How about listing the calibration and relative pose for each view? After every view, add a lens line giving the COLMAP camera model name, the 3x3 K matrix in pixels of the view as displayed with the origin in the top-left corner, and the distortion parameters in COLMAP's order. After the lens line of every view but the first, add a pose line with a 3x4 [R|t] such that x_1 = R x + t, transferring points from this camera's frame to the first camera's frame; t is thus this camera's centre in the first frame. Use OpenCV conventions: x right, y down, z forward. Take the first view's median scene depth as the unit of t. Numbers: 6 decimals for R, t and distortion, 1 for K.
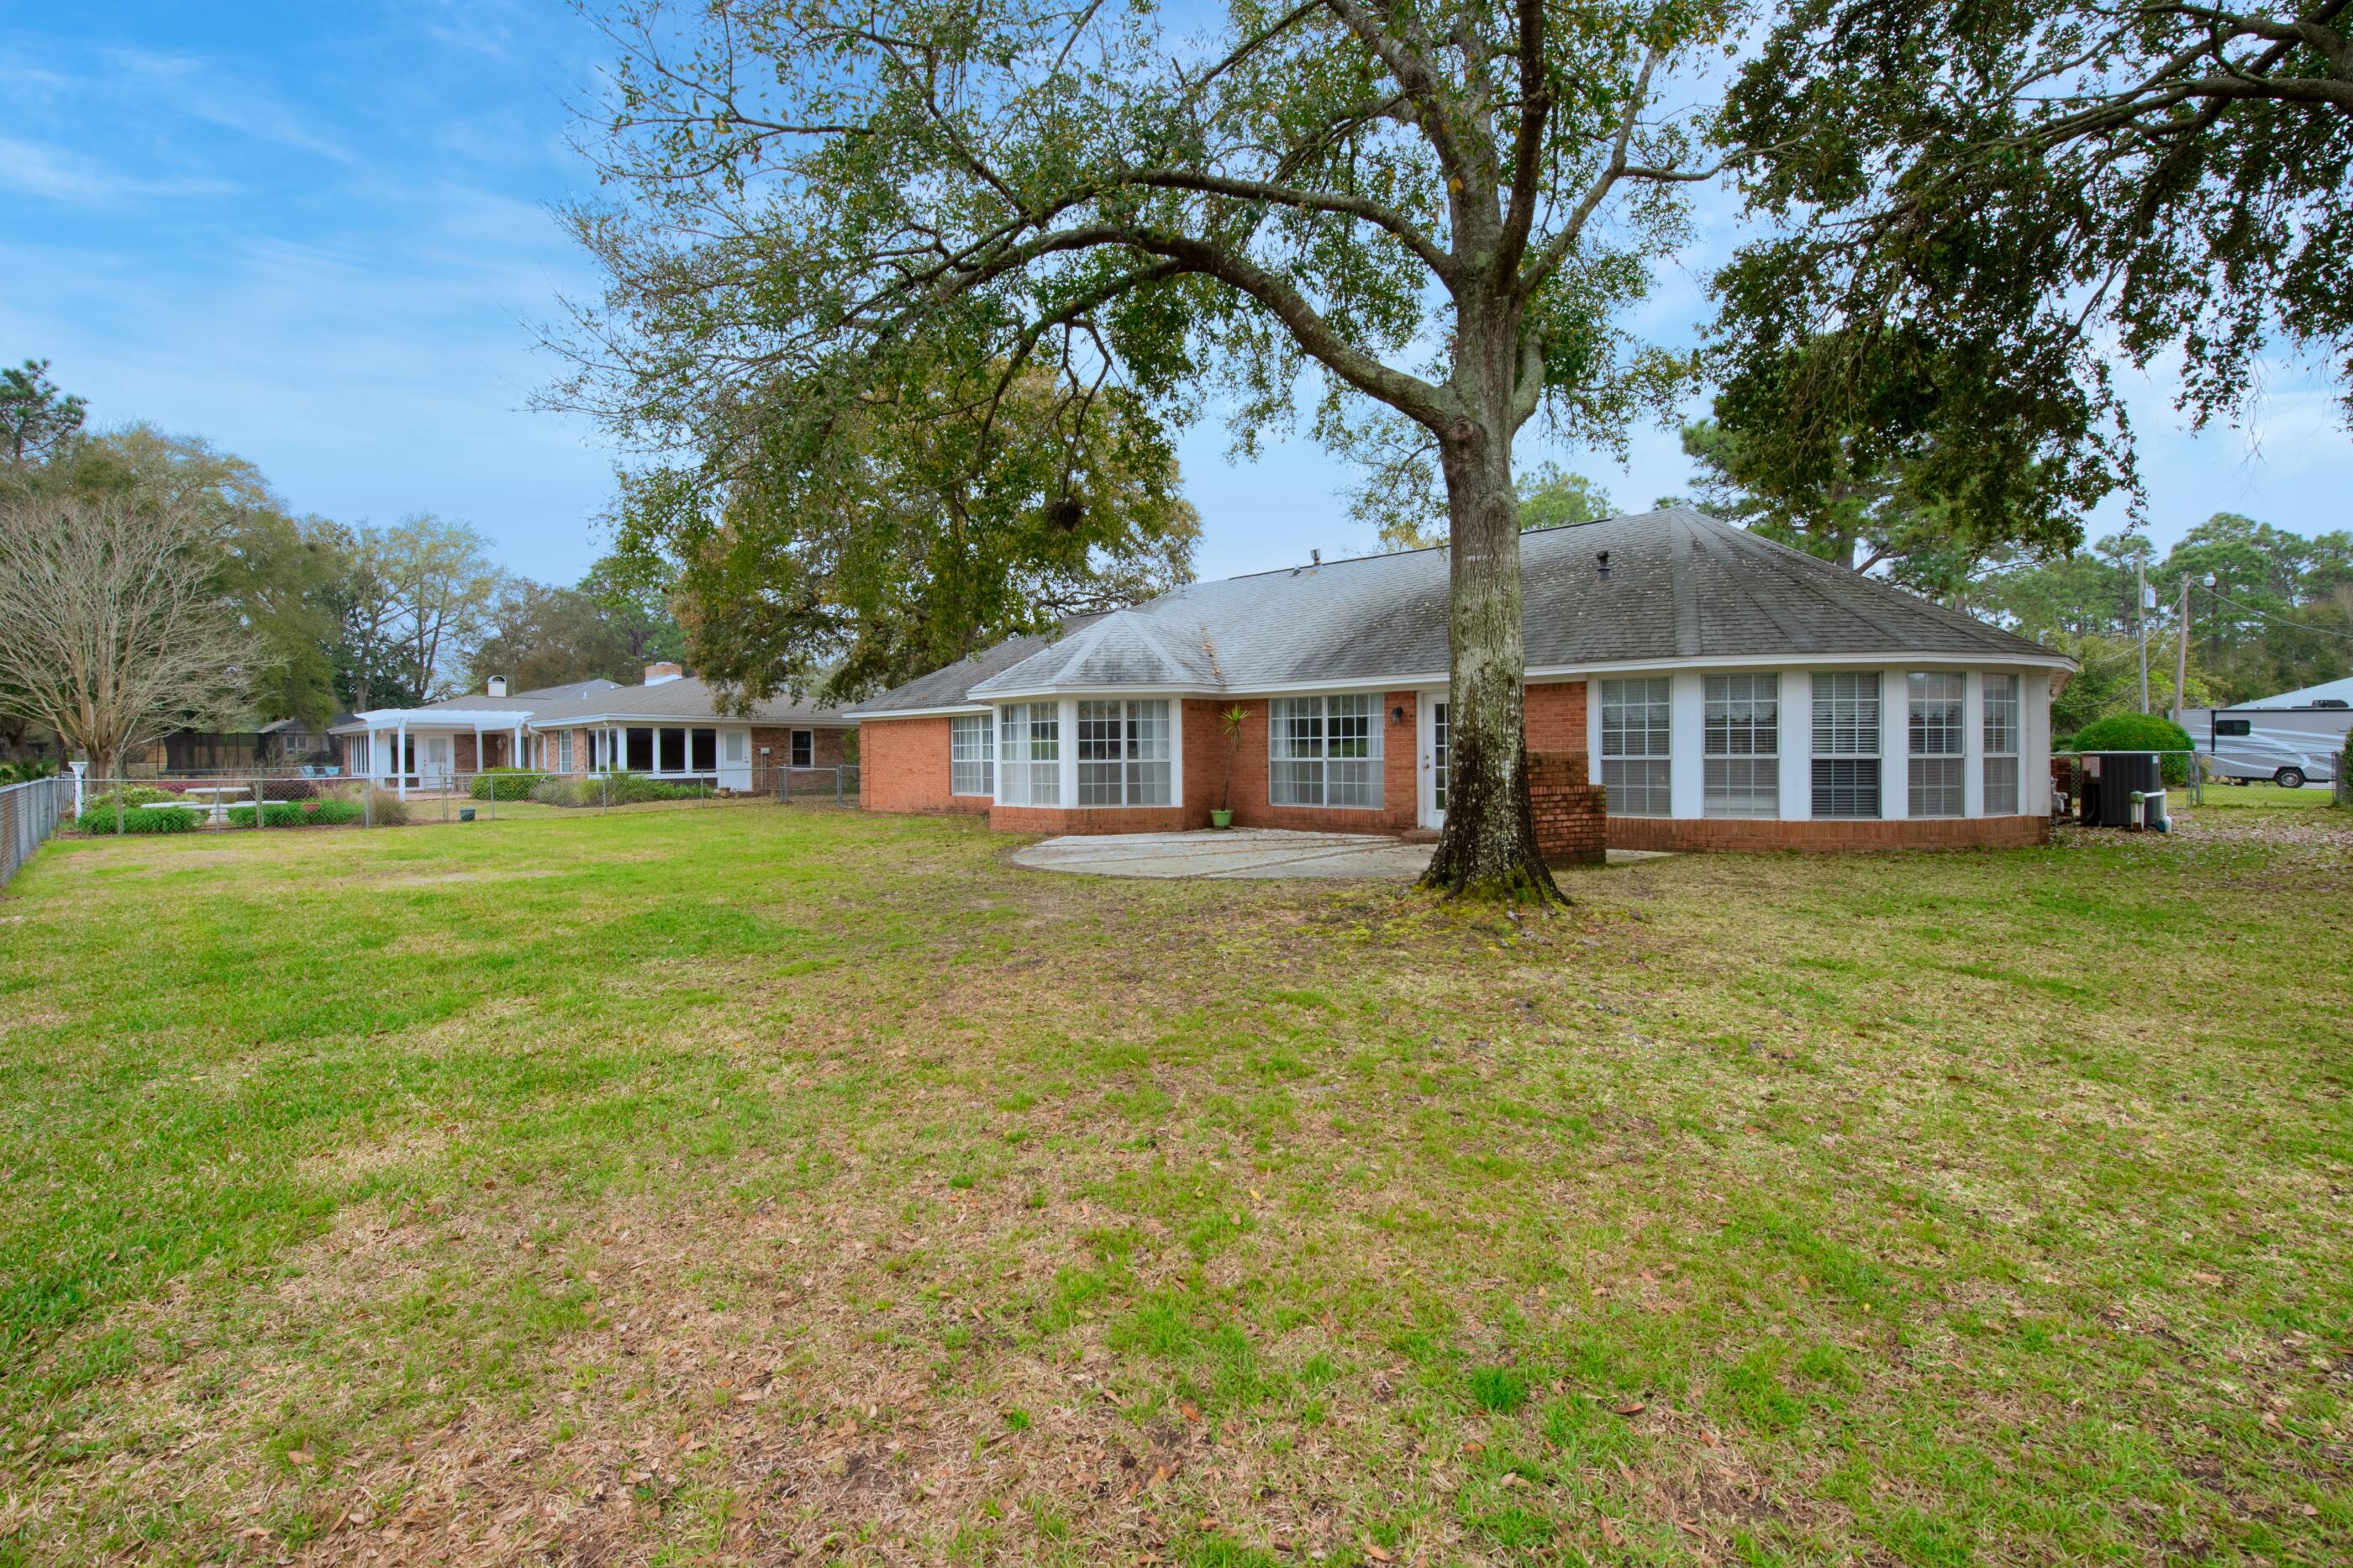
lens RADIAL K [[978.5, 0, 1152.0], [0, 978.5, 774.7], [0, 0, 1]] dist [0.000914, -0.003270]
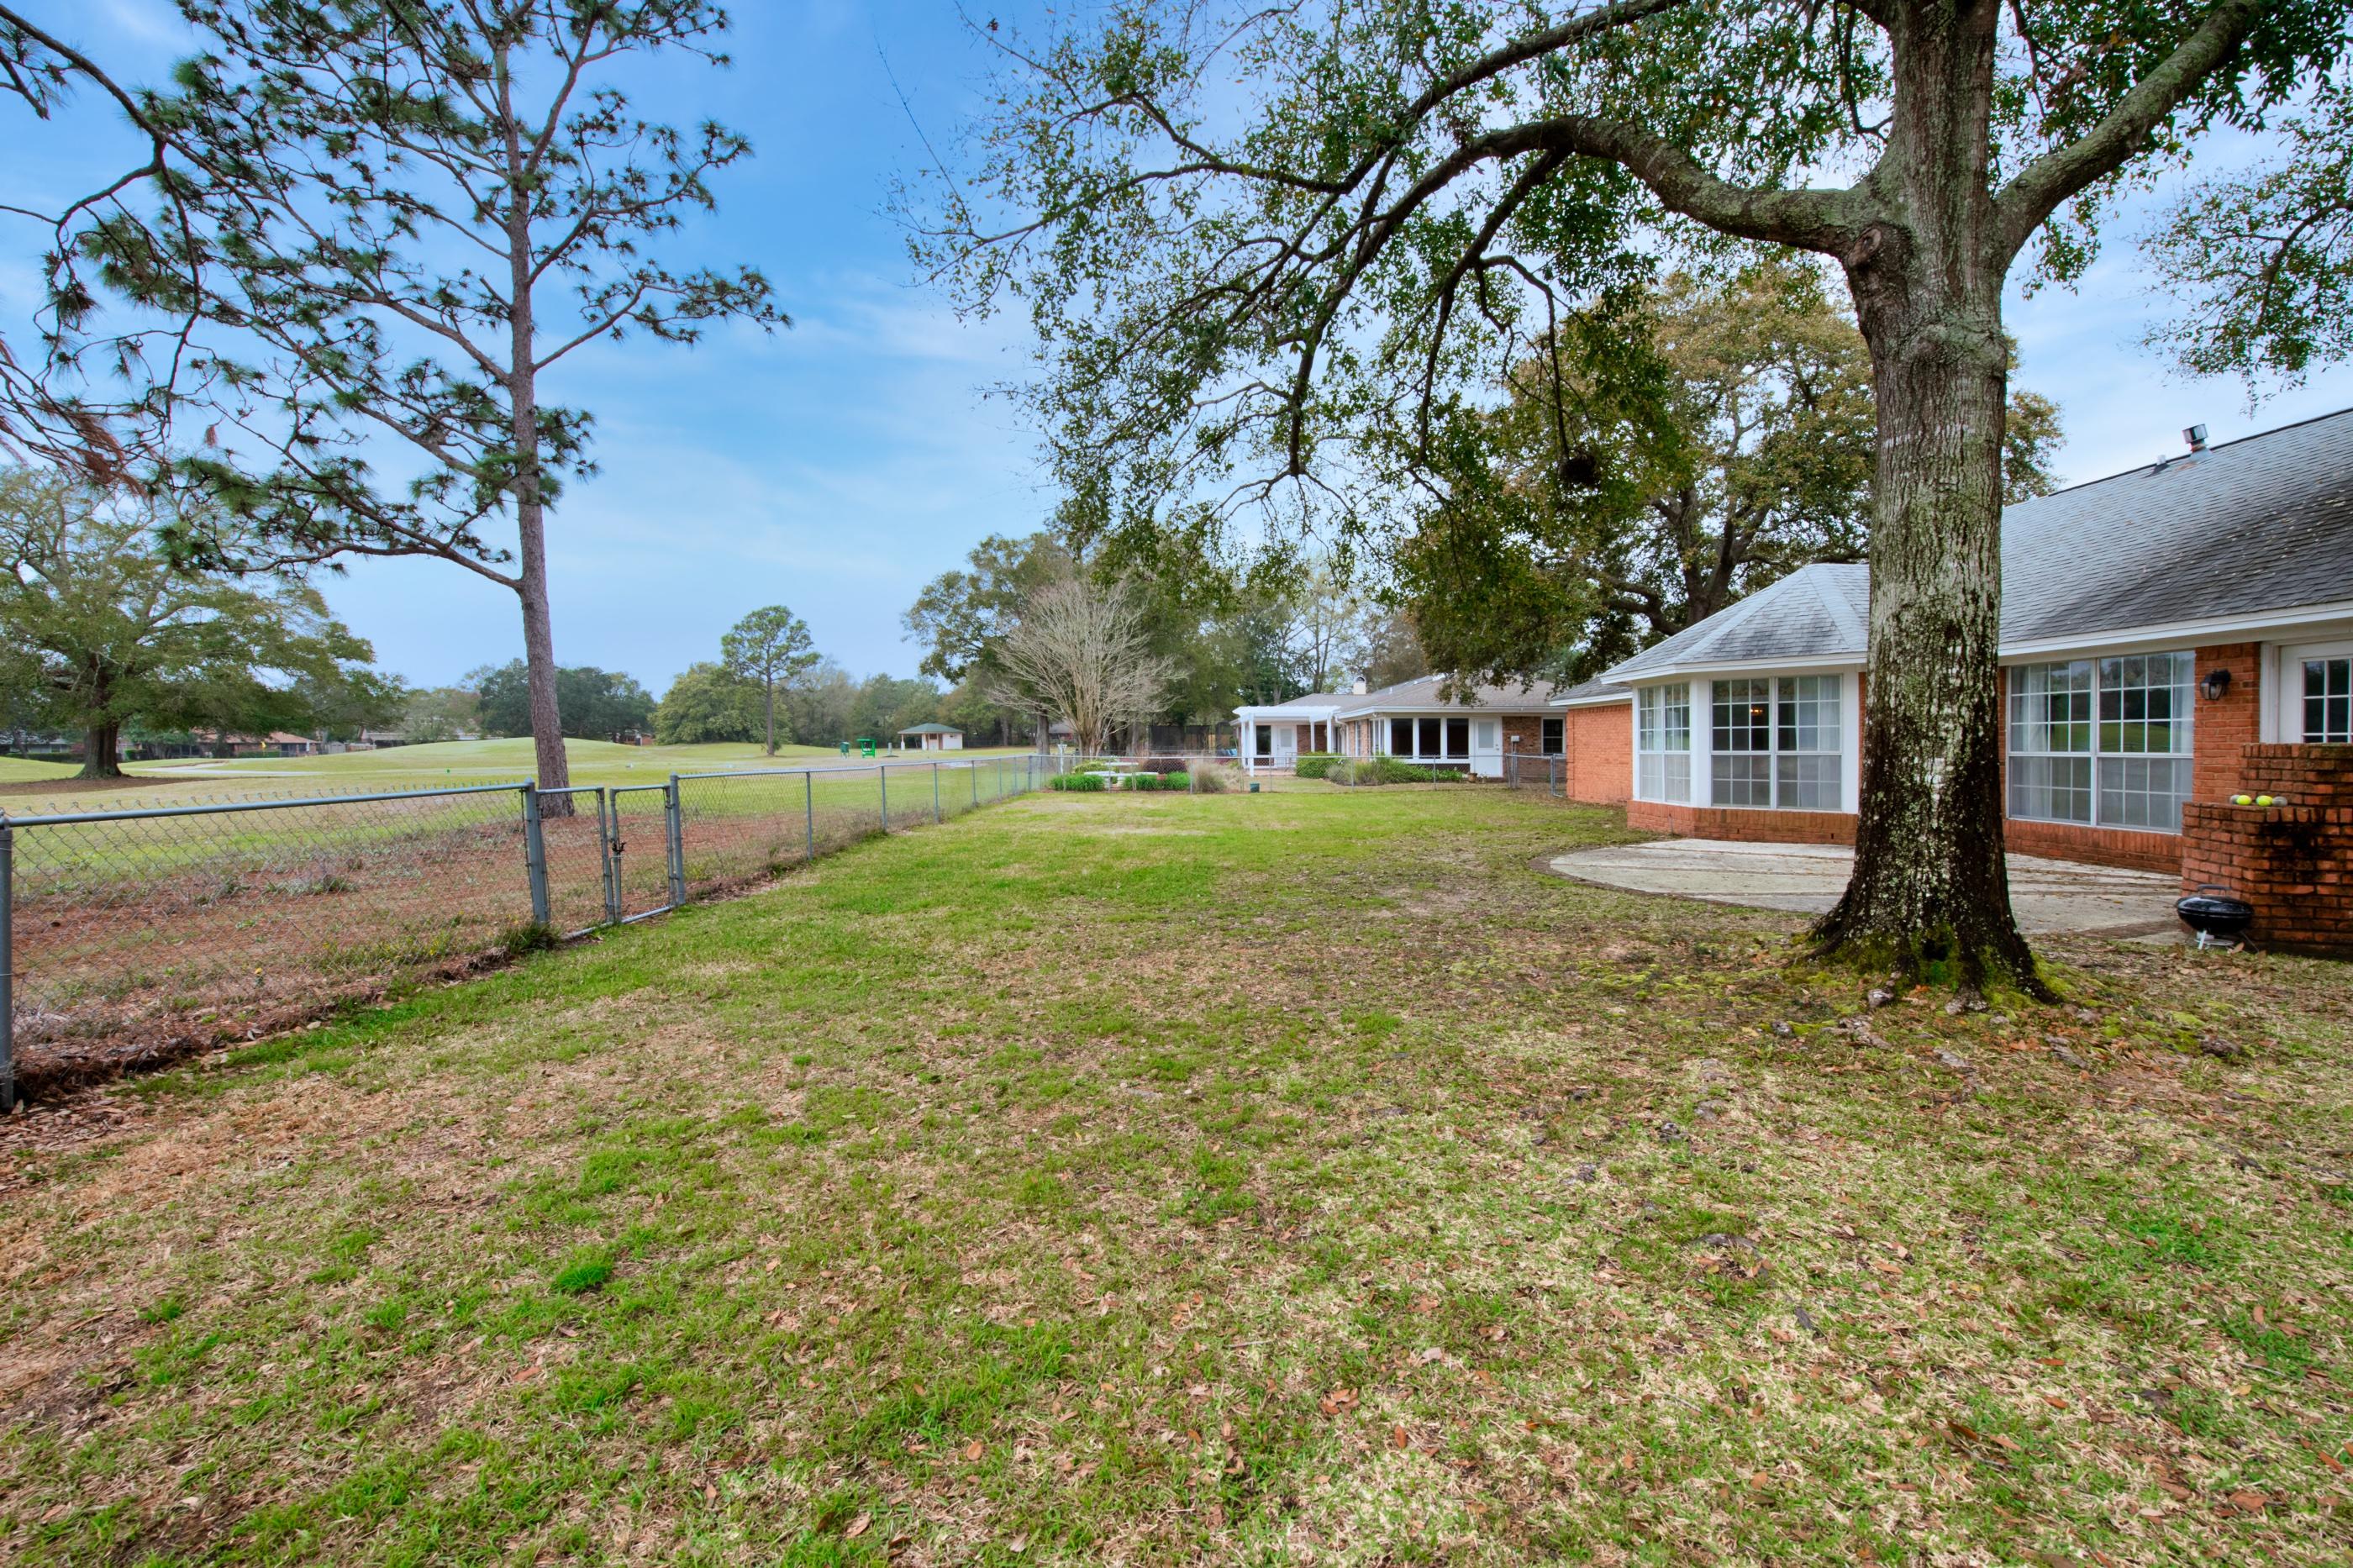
lens RADIAL K [[959.5, 0, 1176.5], [0, 959.5, 784.0], [0, 0, 1]] dist [0.001230, -0.000204]
pose [[0.675421, 0.038820, -0.736410, 0.222522], [-0.022260, 0.999232, 0.032258, -0.002954], [0.737097, -0.005395, 0.675766, 0.099754]]
